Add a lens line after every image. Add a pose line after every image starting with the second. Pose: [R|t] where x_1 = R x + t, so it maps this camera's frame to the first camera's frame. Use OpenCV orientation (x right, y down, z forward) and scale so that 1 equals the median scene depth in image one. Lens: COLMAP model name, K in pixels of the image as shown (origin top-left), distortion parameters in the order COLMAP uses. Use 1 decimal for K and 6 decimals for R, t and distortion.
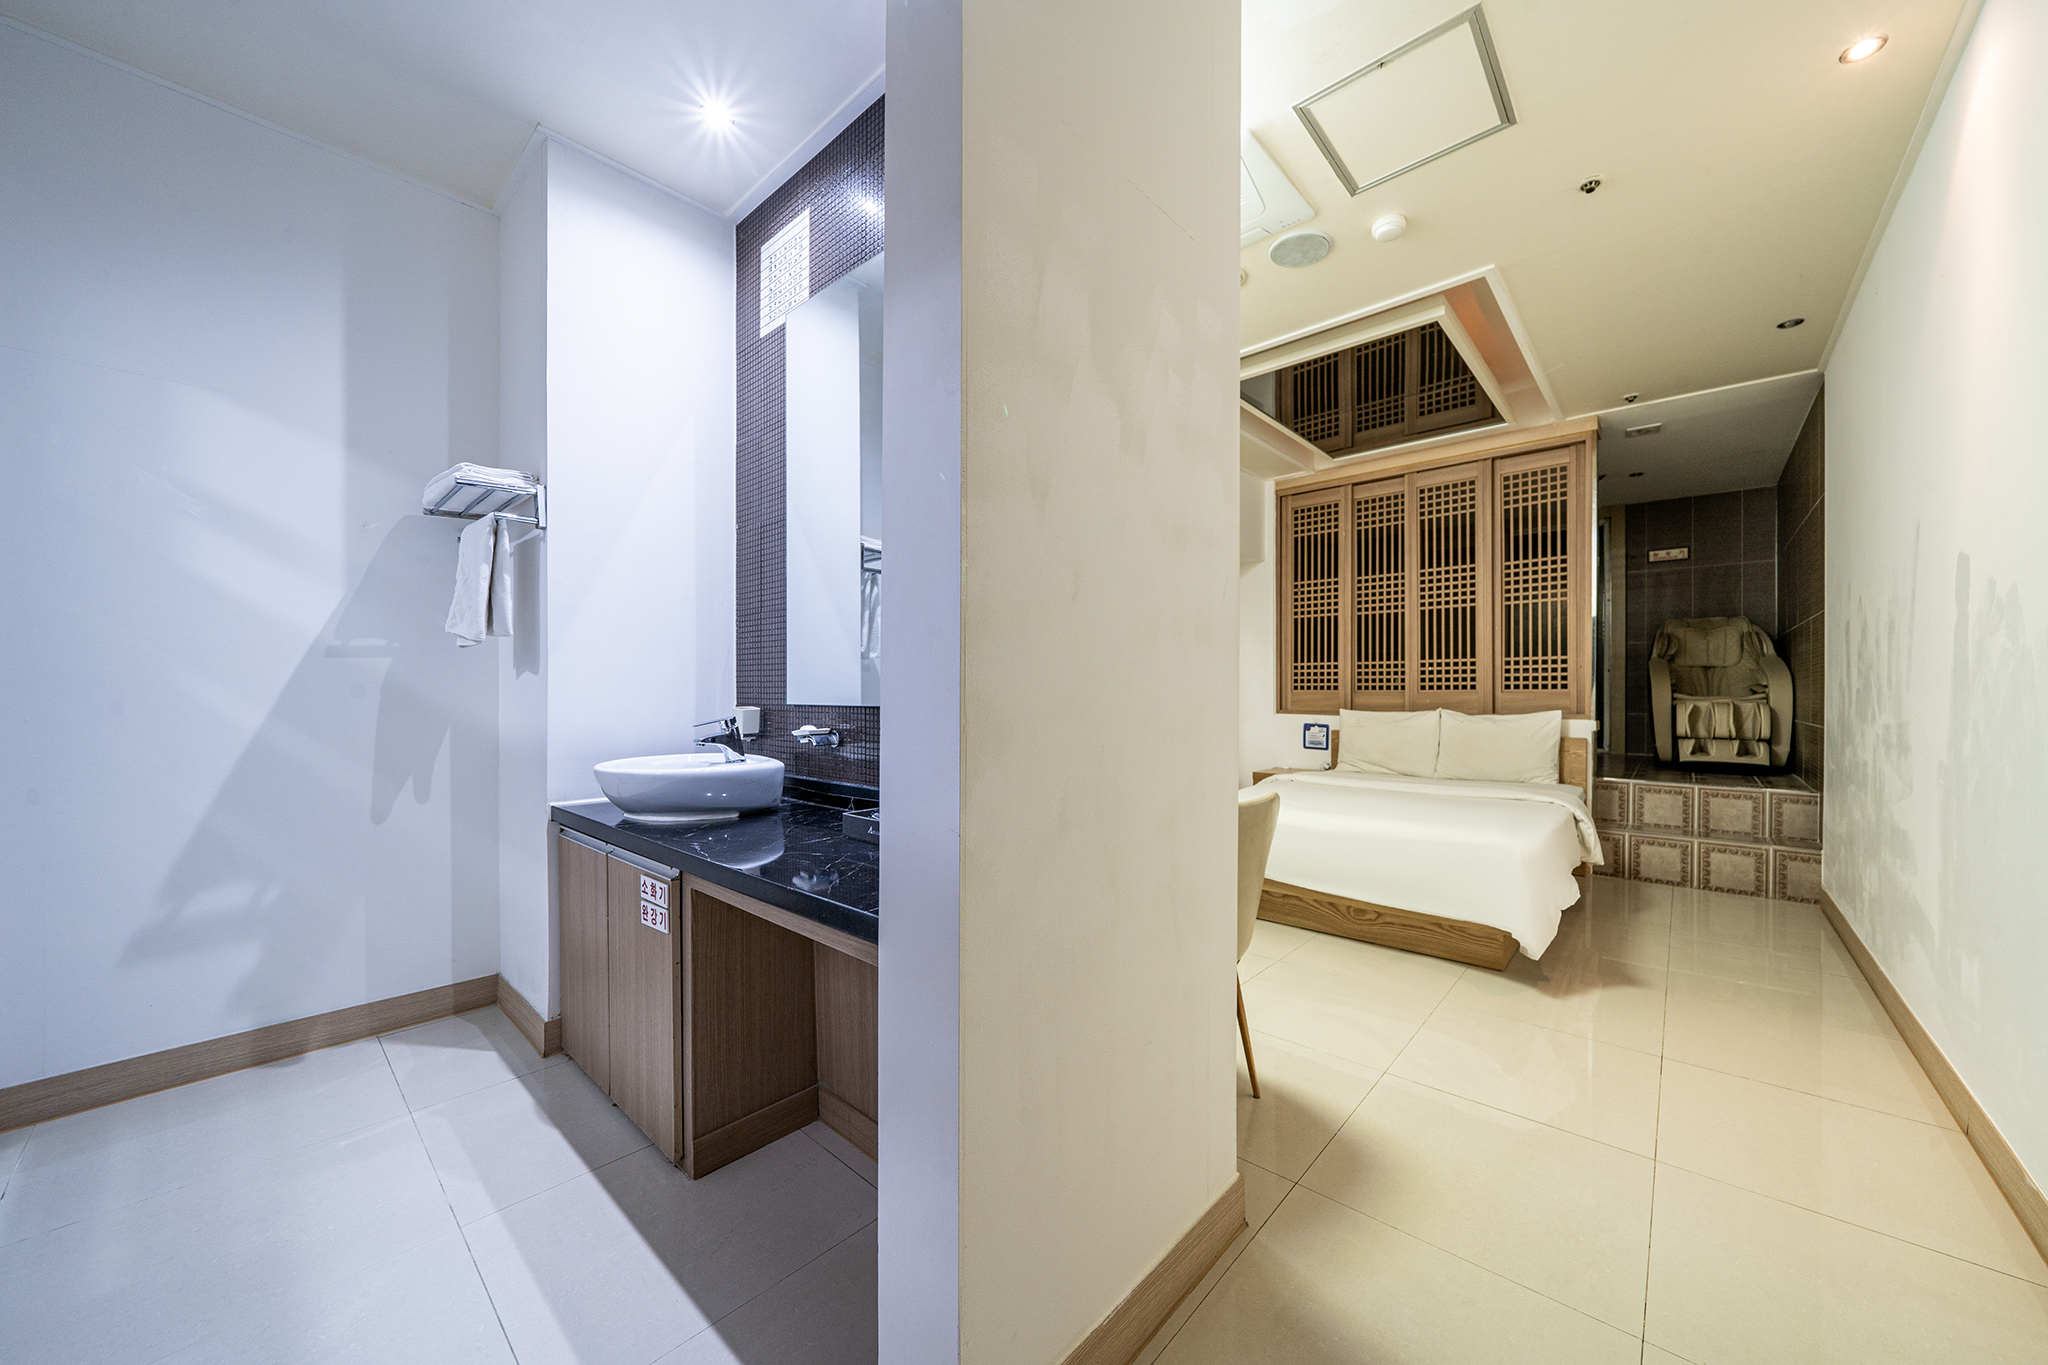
lens RADIAL K [[718.7, 0, 1094.5], [0, 718.7, 700.8], [0, 0, 1]] dist [-0.006788, 0.000743]
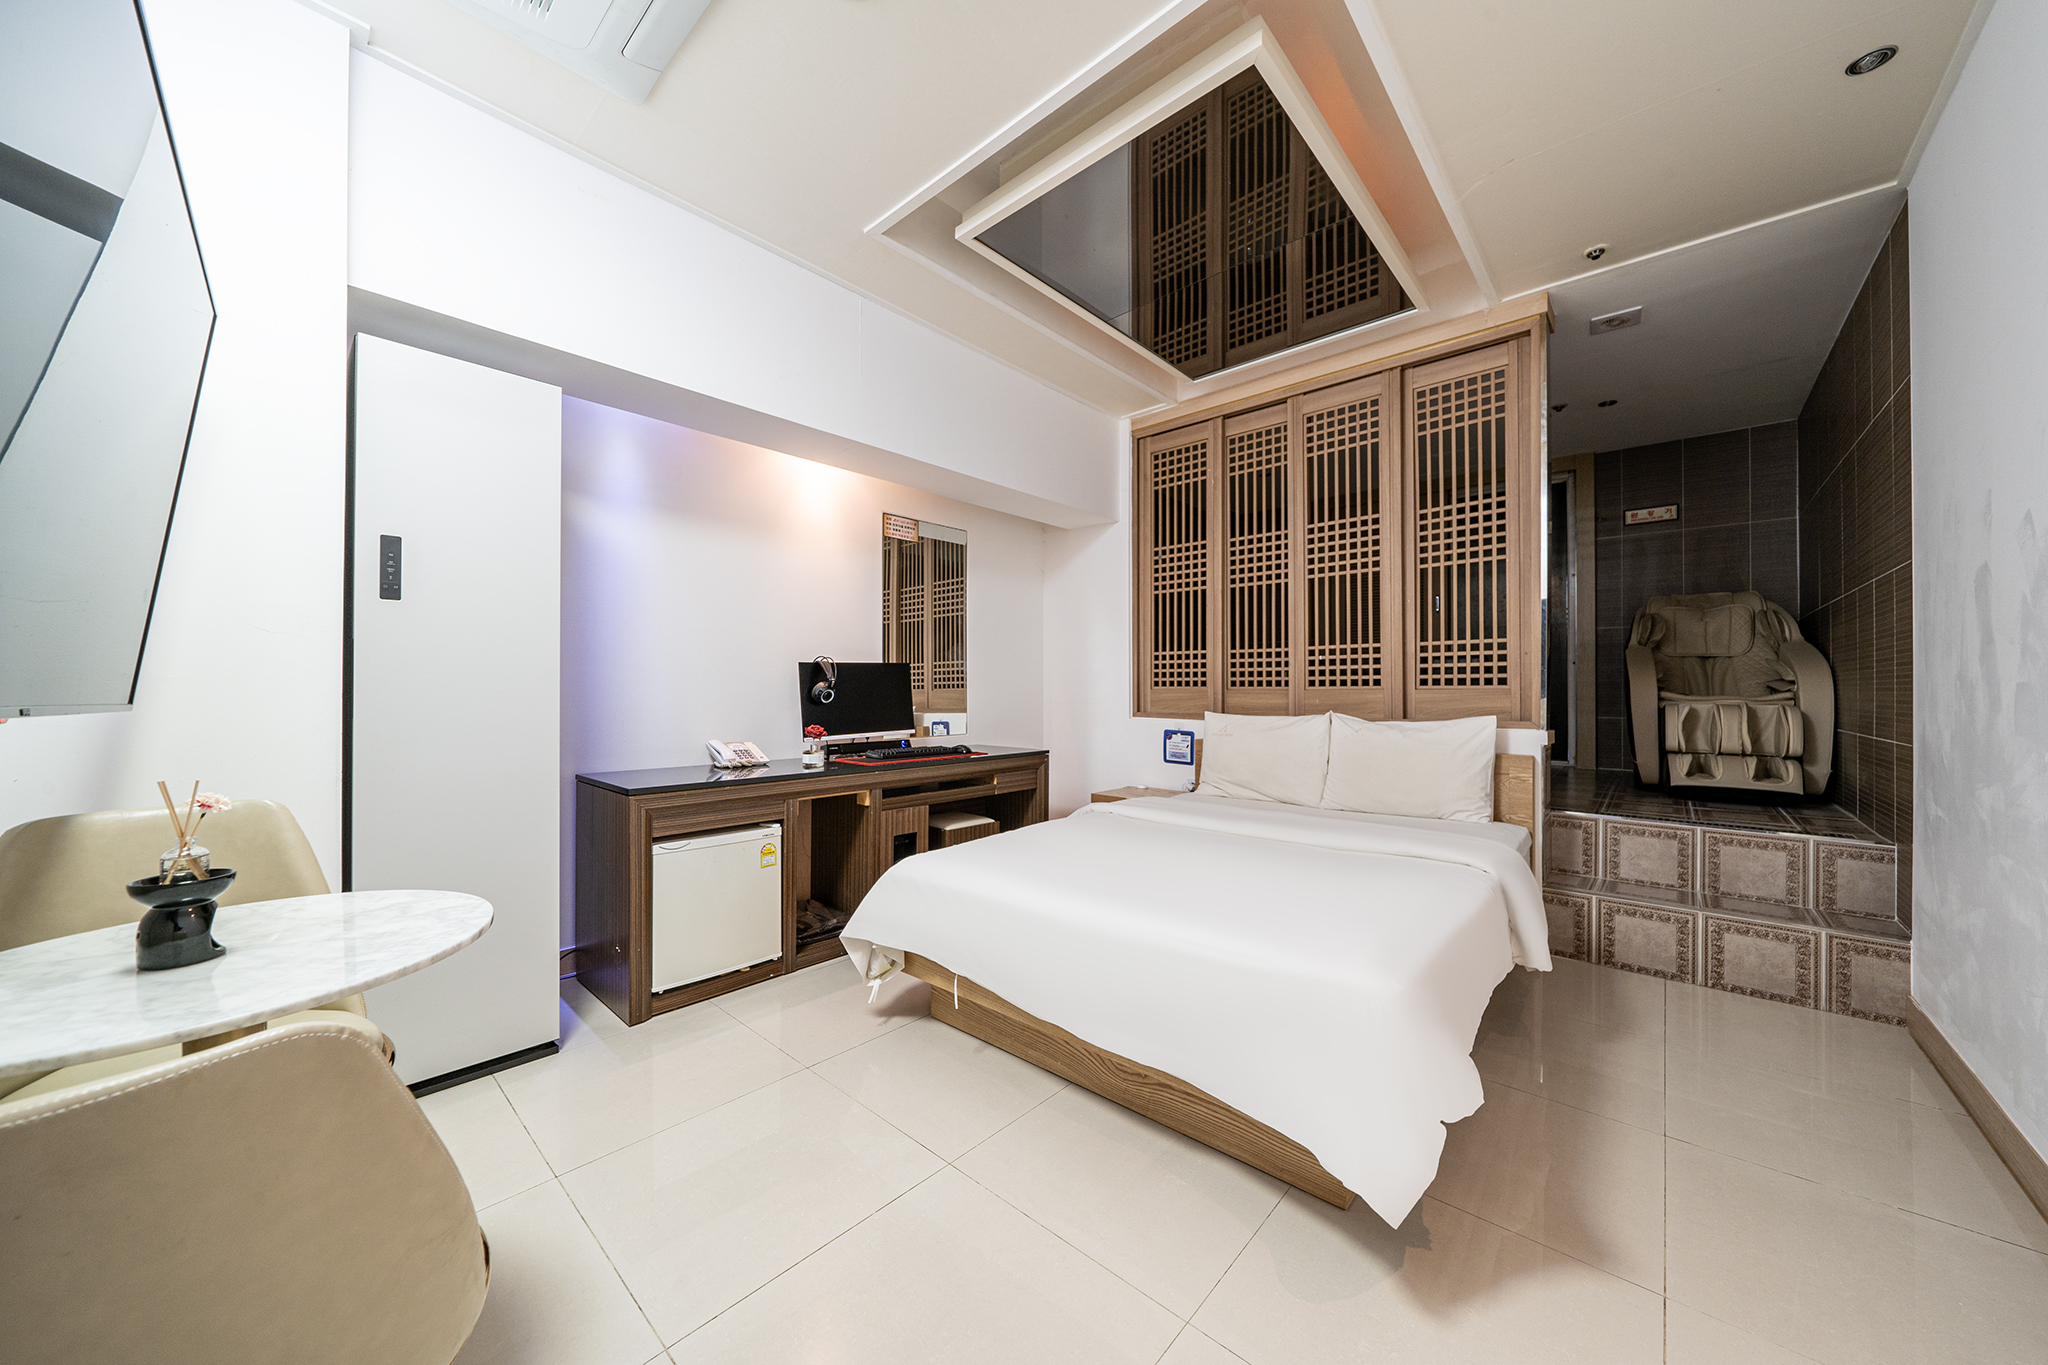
lens RADIAL K [[718.7, 0, 1026.4], [0, 718.7, 692.2], [0, 0, 1]] dist [-0.006788, 0.000743]
pose [[0.999240, 0.001798, -0.038941, 0.198954], [-0.002171, 0.999952, -0.009557, -0.001468], [0.038922, 0.009634, 0.999196, 0.256673]]
